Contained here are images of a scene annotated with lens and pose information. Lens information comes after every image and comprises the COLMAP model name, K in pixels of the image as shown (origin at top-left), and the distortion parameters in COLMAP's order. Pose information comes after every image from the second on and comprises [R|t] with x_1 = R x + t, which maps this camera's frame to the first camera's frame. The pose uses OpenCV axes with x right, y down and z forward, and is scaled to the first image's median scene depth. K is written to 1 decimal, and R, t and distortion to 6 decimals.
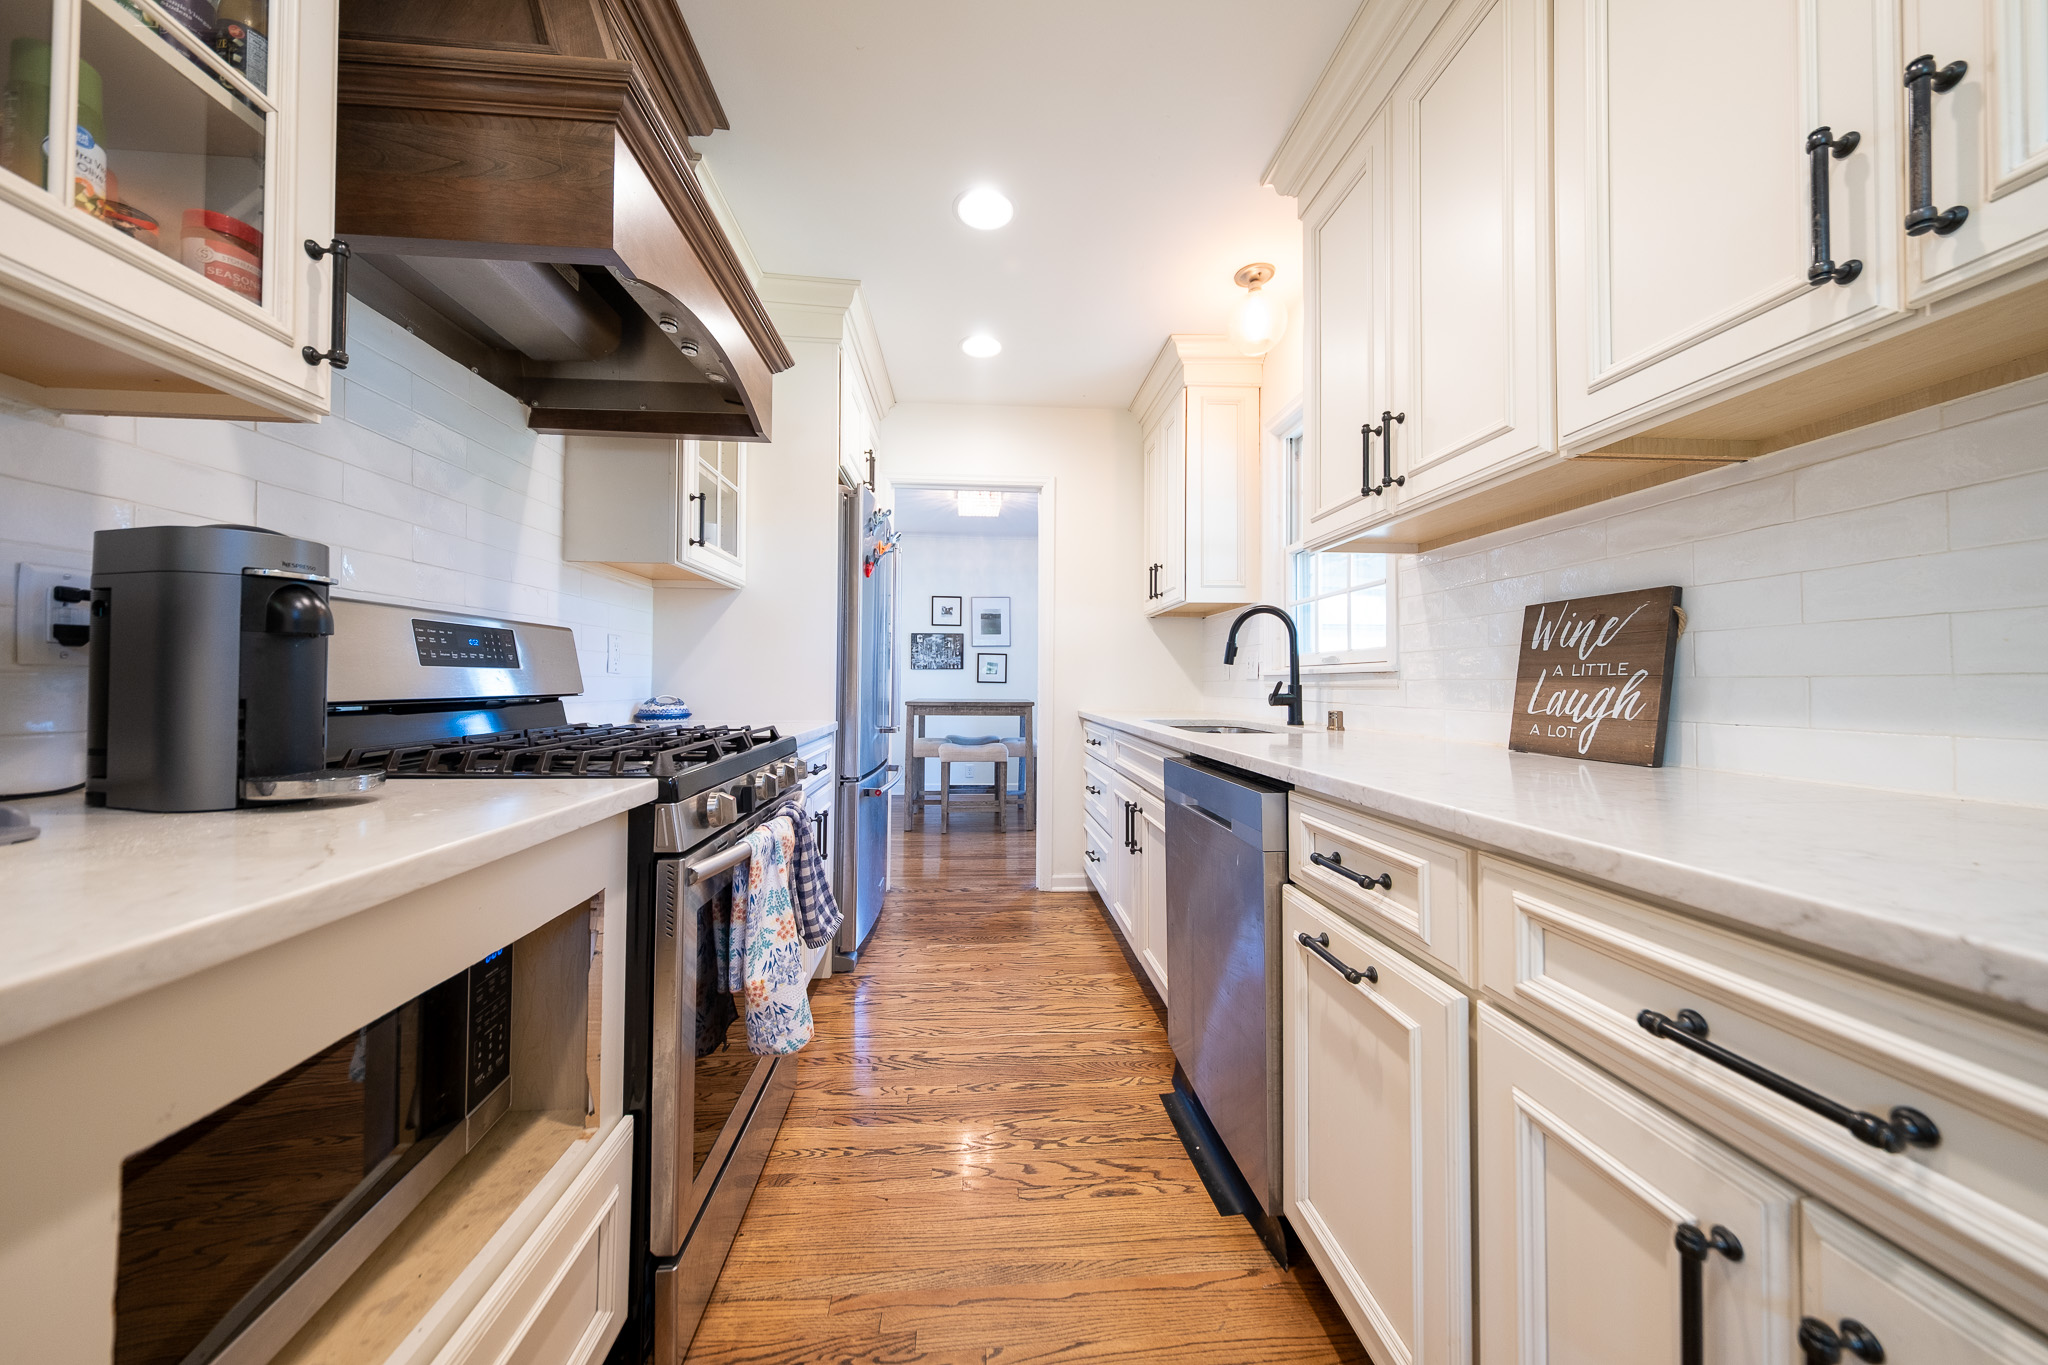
lens RADIAL K [[691.7, 0, 1016.7], [0, 691.7, 673.6], [0, 0, 1]] dist [0.005998, -0.002225]
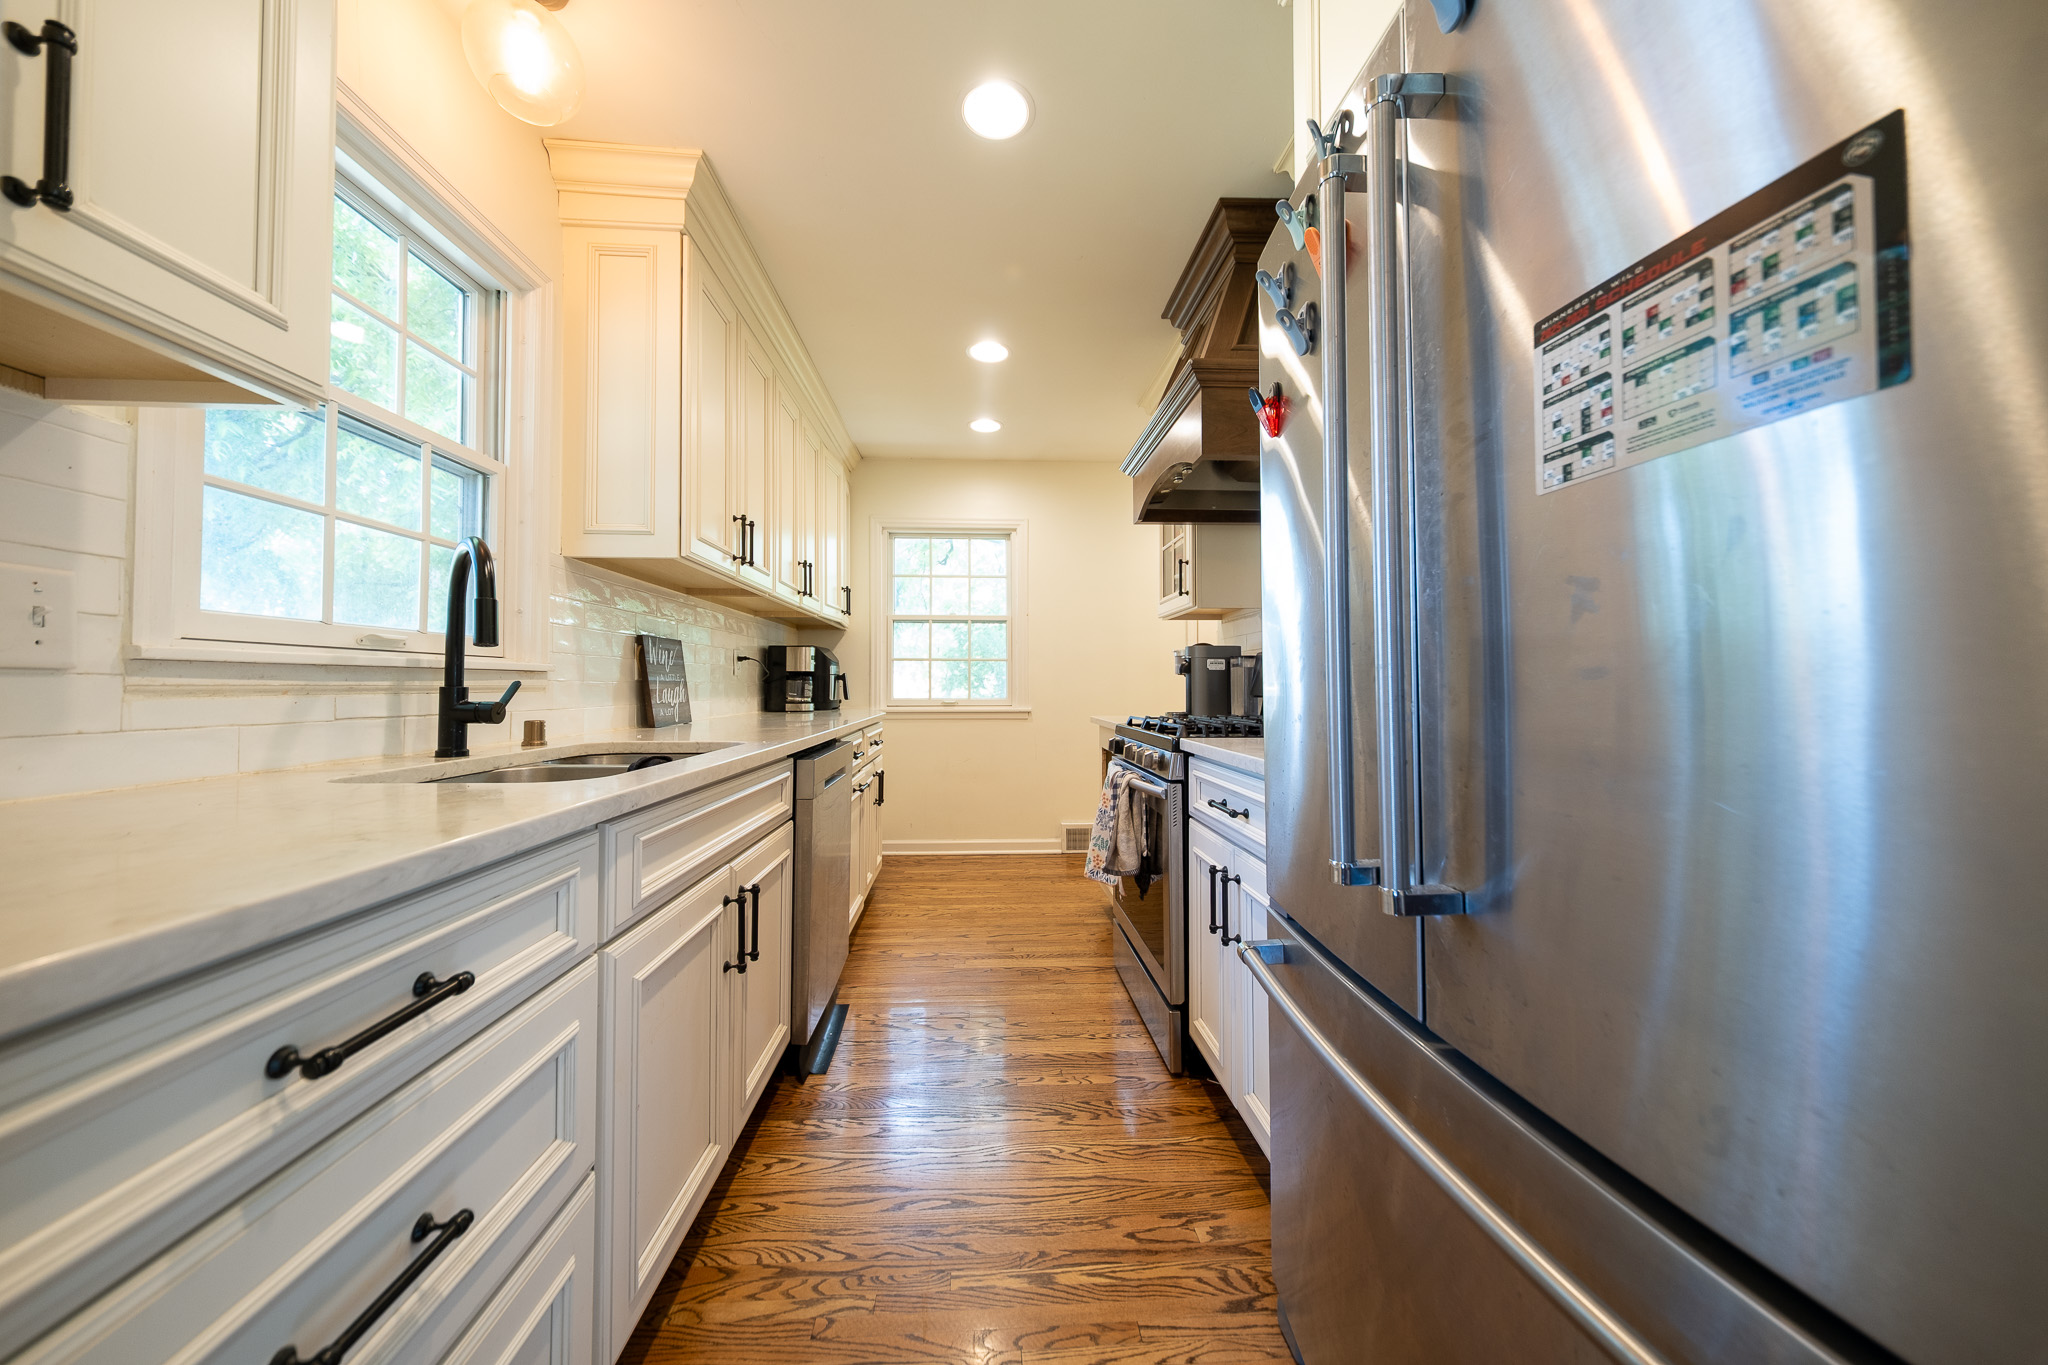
lens RADIAL K [[691.7, 0, 1013.9], [0, 691.7, 672.7], [0, 0, 1]] dist [0.005998, -0.002225]
pose [[-0.999852, -0.006660, 0.015885, -0.116699], [-0.007218, 0.999350, -0.035322, 0.036343], [-0.015640, -0.035431, -0.999250, 2.565525]]
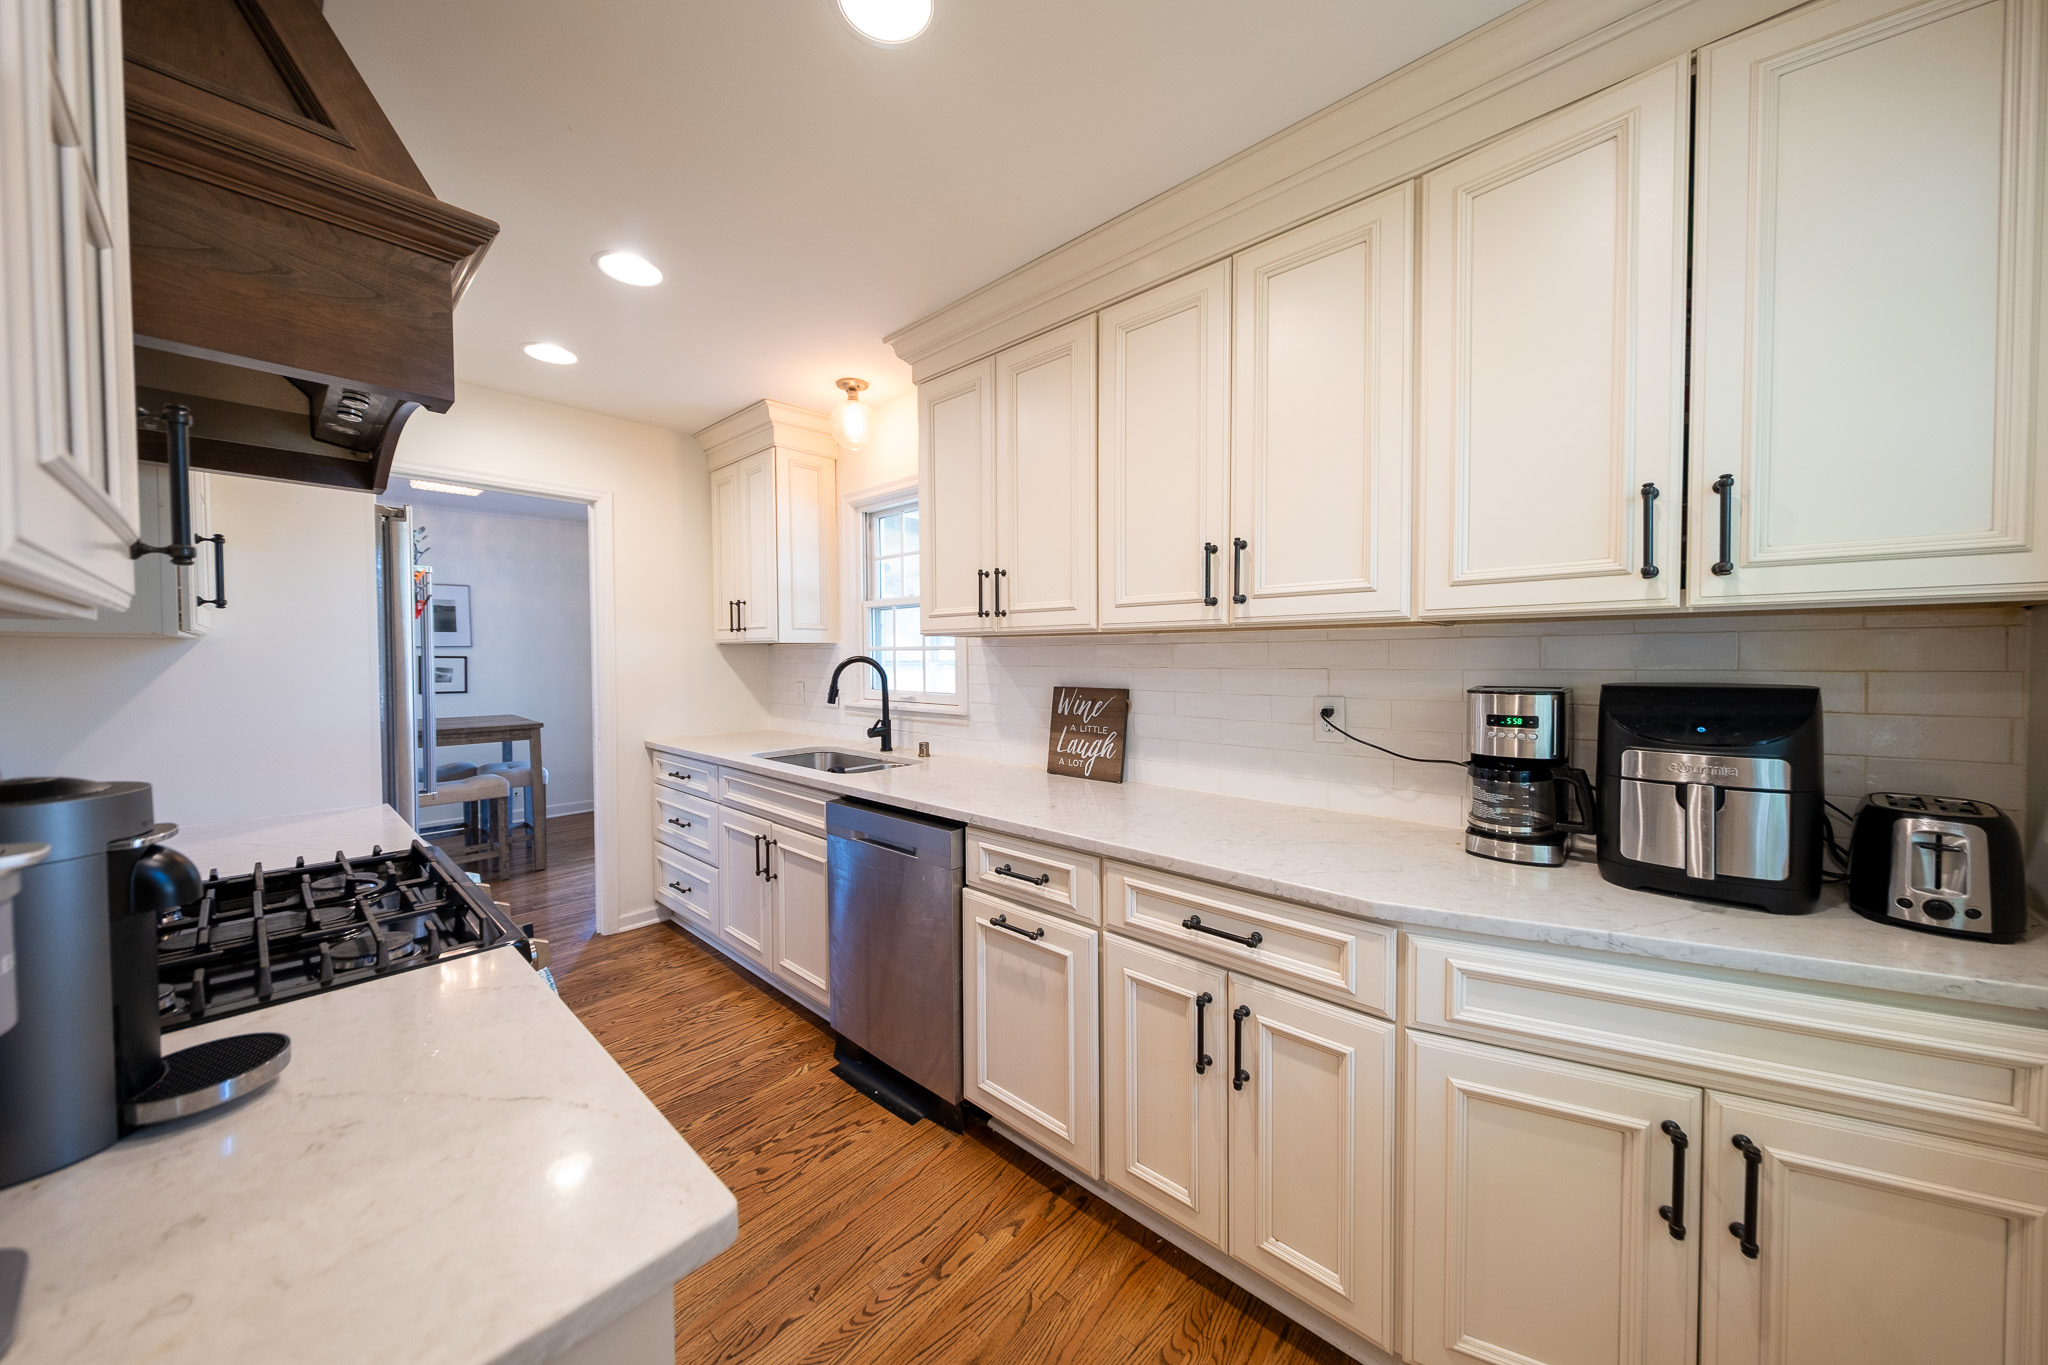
lens RADIAL K [[691.7, 0, 1019.1], [0, 691.7, 672.1], [0, 0, 1]] dist [0.005998, -0.002225]
pose [[0.724312, -0.026718, 0.688954, -0.482469], [-0.001726, 0.999175, 0.040563, -0.201751], [-0.689470, -0.030569, 0.723669, -0.150900]]
